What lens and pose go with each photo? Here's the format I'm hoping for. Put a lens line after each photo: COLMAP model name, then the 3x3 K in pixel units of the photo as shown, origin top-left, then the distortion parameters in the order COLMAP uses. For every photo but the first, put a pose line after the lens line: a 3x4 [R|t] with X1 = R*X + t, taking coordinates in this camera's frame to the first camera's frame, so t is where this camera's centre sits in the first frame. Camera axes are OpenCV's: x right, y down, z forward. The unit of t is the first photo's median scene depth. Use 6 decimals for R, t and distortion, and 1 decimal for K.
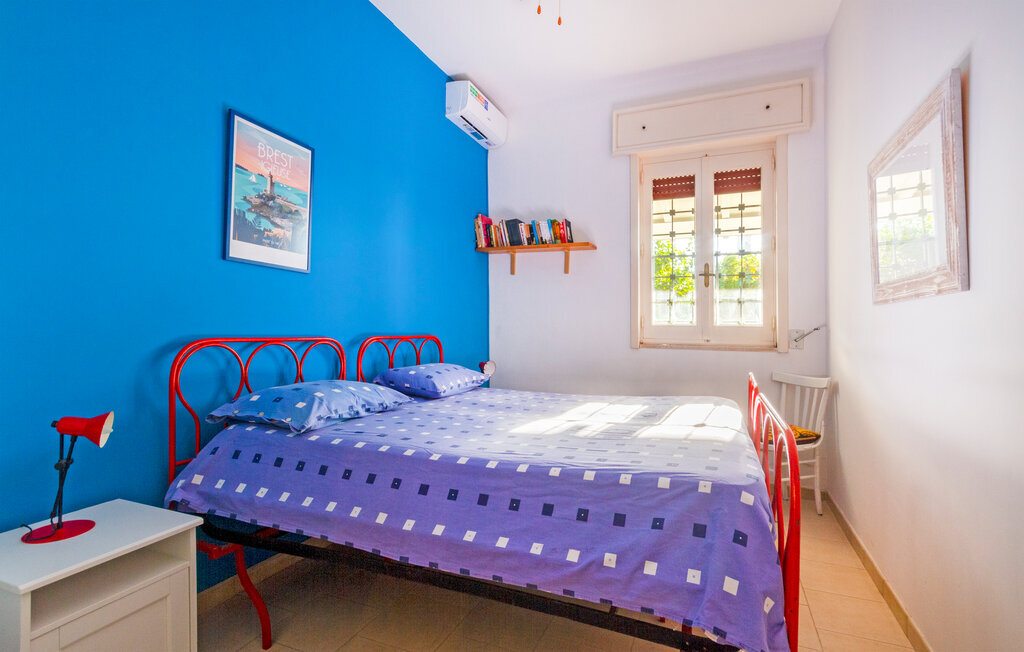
lens RADIAL K [[478.9, 0, 520.0], [0, 478.9, 327.6], [0, 0, 1]] dist [0.004290, 0.001468]
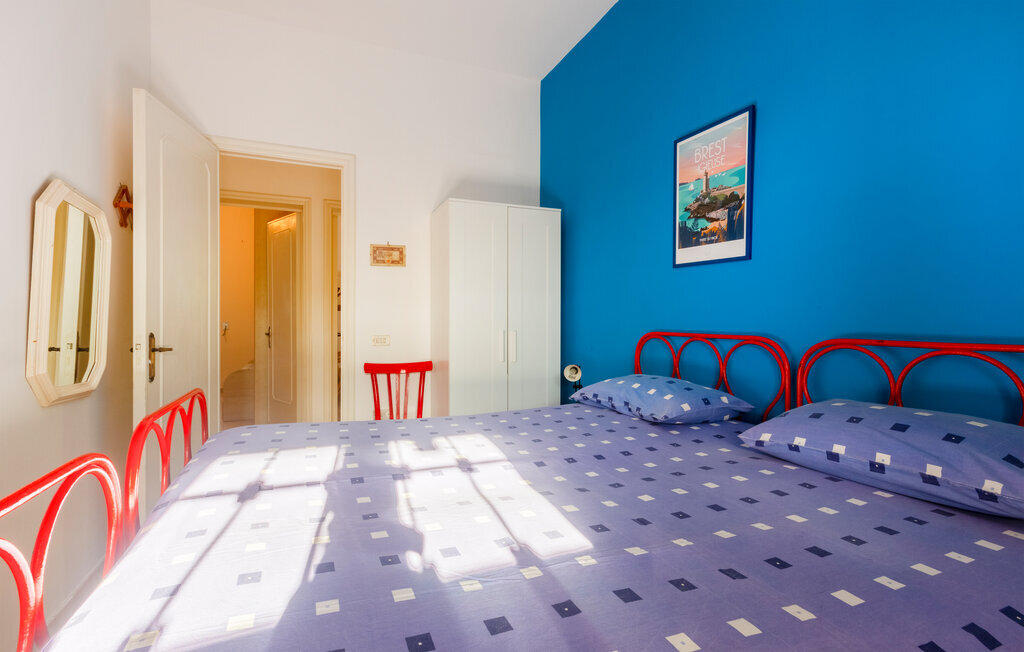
lens RADIAL K [[478.9, 0, 508.9], [0, 478.9, 330.3], [0, 0, 1]] dist [0.004290, 0.001468]
pose [[-0.683578, 0.000952, -0.729877, 0.481108], [-0.003409, 0.999984, 0.004498, 0.010604], [0.729870, 0.005563, -0.683563, 1.324788]]
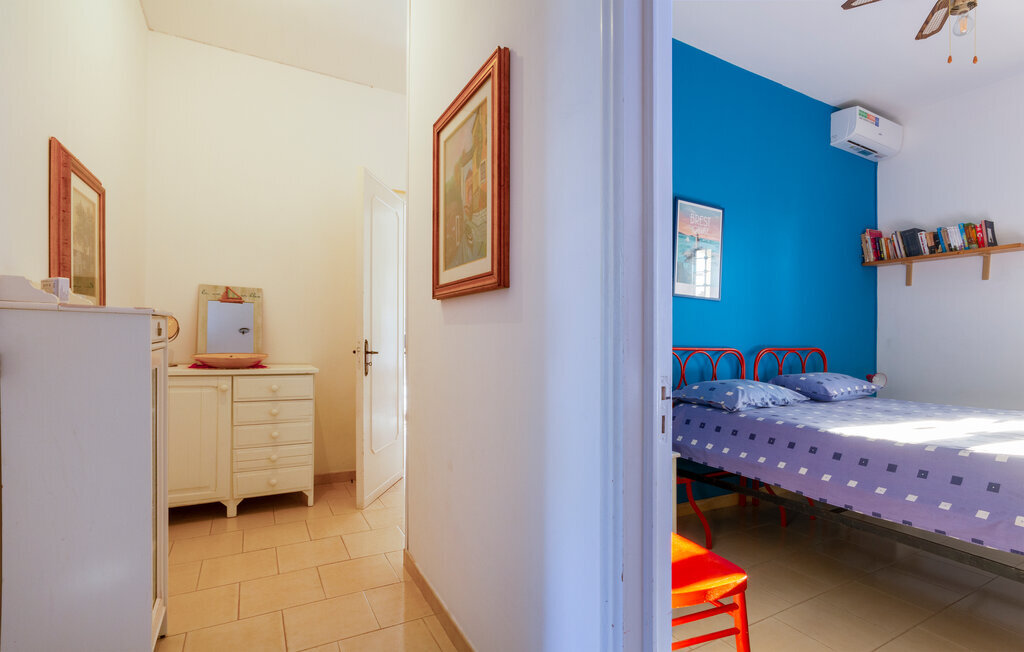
lens RADIAL K [[478.9, 0, 521.3], [0, 478.9, 342.8], [0, 0, 1]] dist [0.004290, 0.001468]
pose [[0.778906, 0.005710, -0.627114, -0.025791], [-0.000507, 0.999964, 0.008475, -0.005373], [0.627140, -0.006283, 0.778881, -0.430558]]
